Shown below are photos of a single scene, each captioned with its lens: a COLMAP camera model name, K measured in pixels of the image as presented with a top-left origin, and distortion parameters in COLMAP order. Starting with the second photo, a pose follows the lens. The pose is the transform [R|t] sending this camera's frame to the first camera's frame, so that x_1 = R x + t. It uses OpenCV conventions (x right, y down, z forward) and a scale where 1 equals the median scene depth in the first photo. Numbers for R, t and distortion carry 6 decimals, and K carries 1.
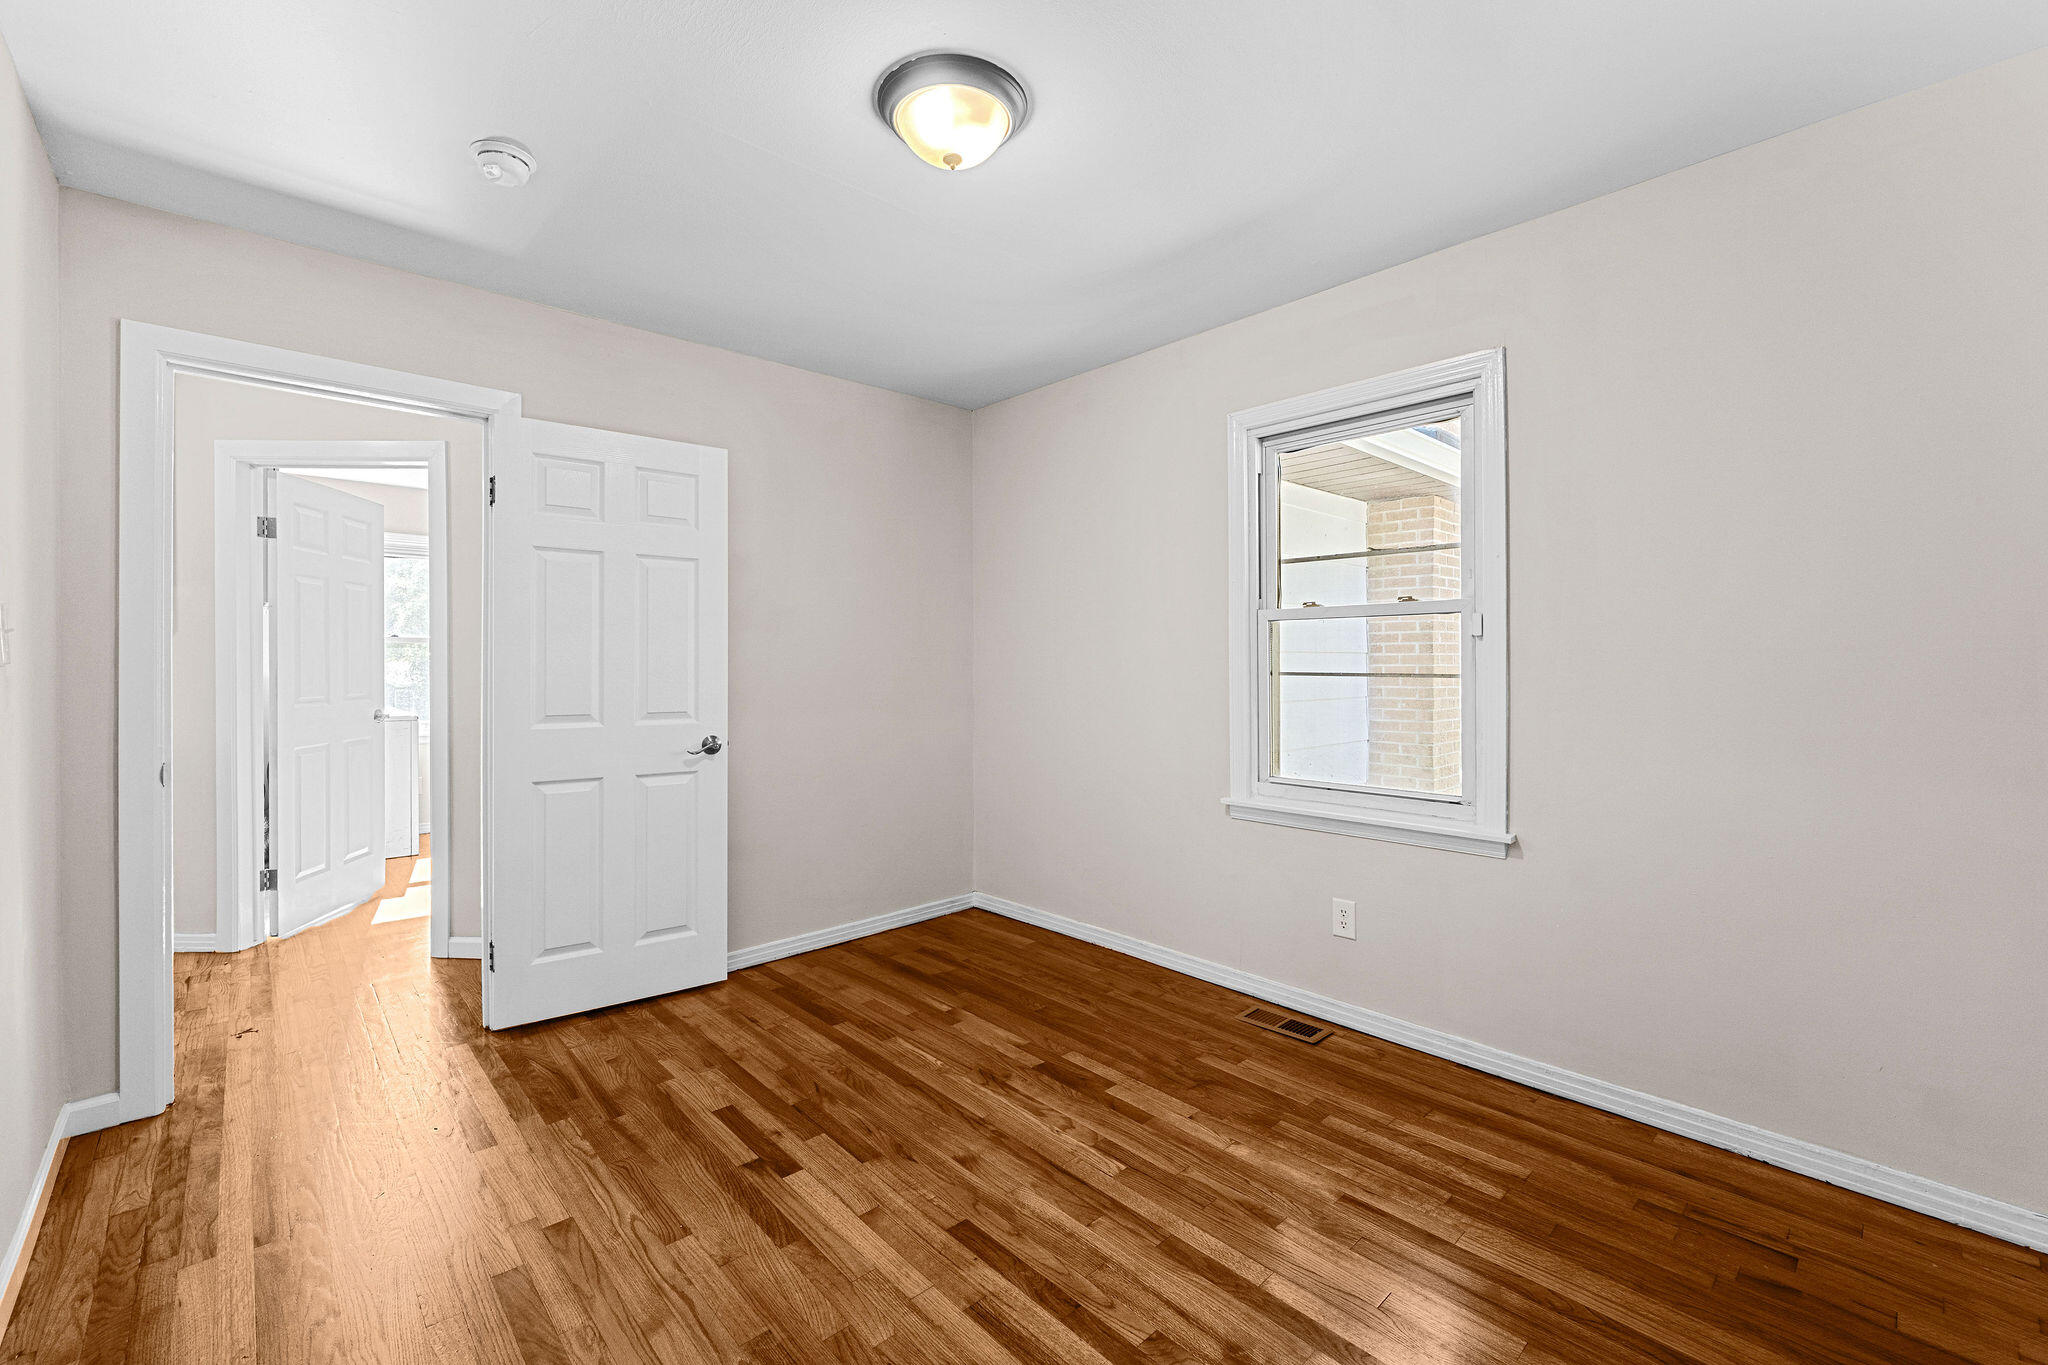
lens RADIAL K [[859.5, 0, 1017.5], [0, 859.5, 658.1], [0, 0, 1]] dist [-0.010049, 0.000115]
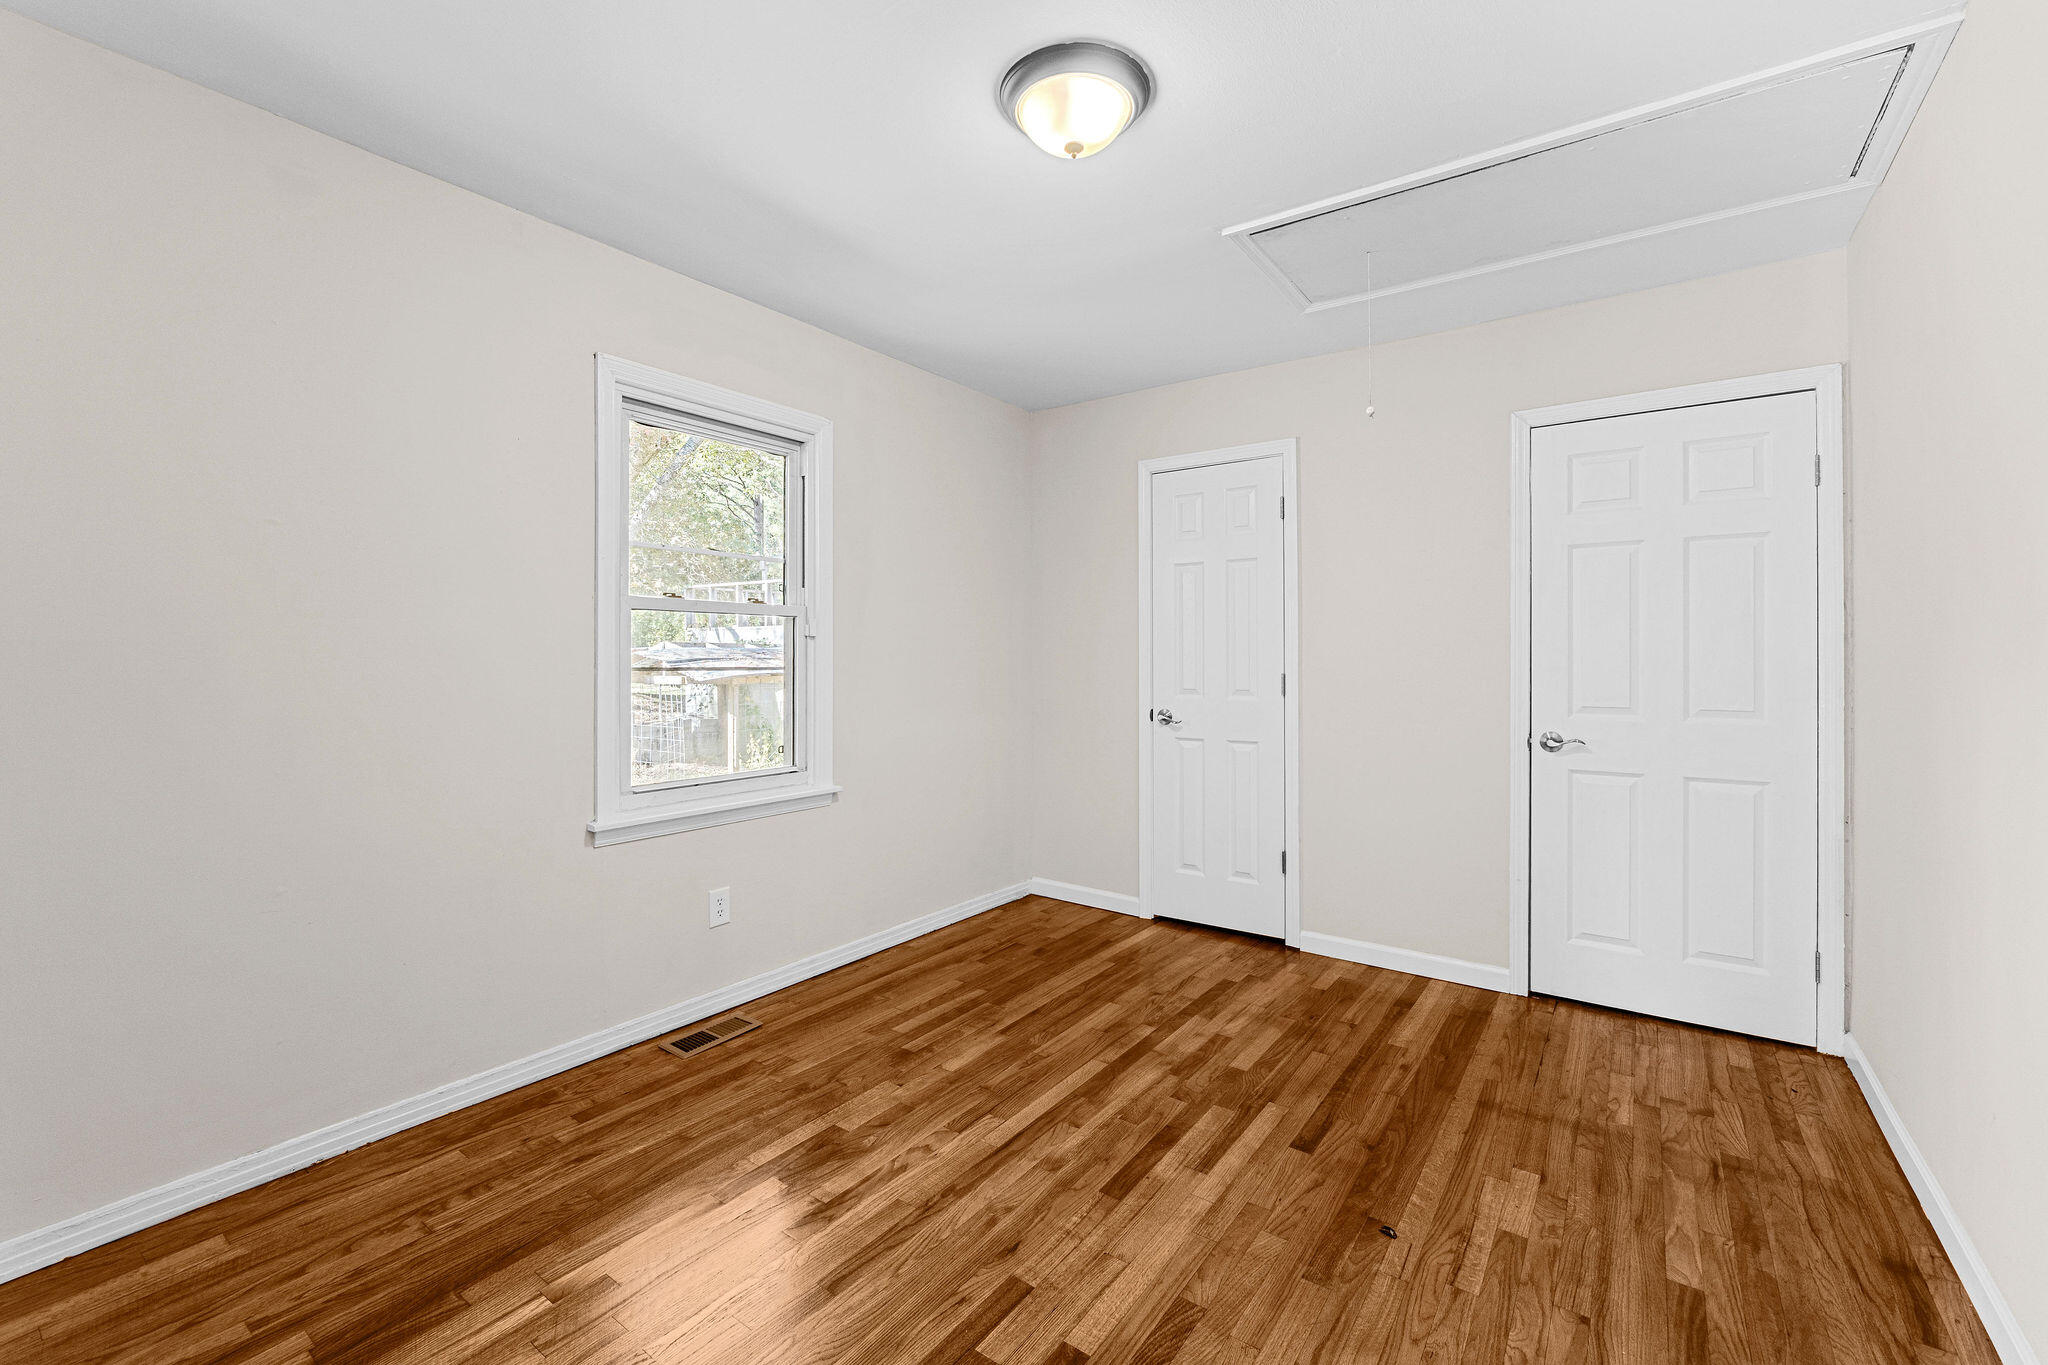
lens RADIAL K [[859.5, 0, 1017.5], [0, 859.5, 658.1], [0, 0, 1]] dist [-0.010049, 0.000115]
pose [[-0.198590, -0.000425, 0.980083, -0.941280], [-0.005920, 0.999982, -0.000766, 0.005900], [-0.980065, -0.005954, -0.198589, 1.158798]]
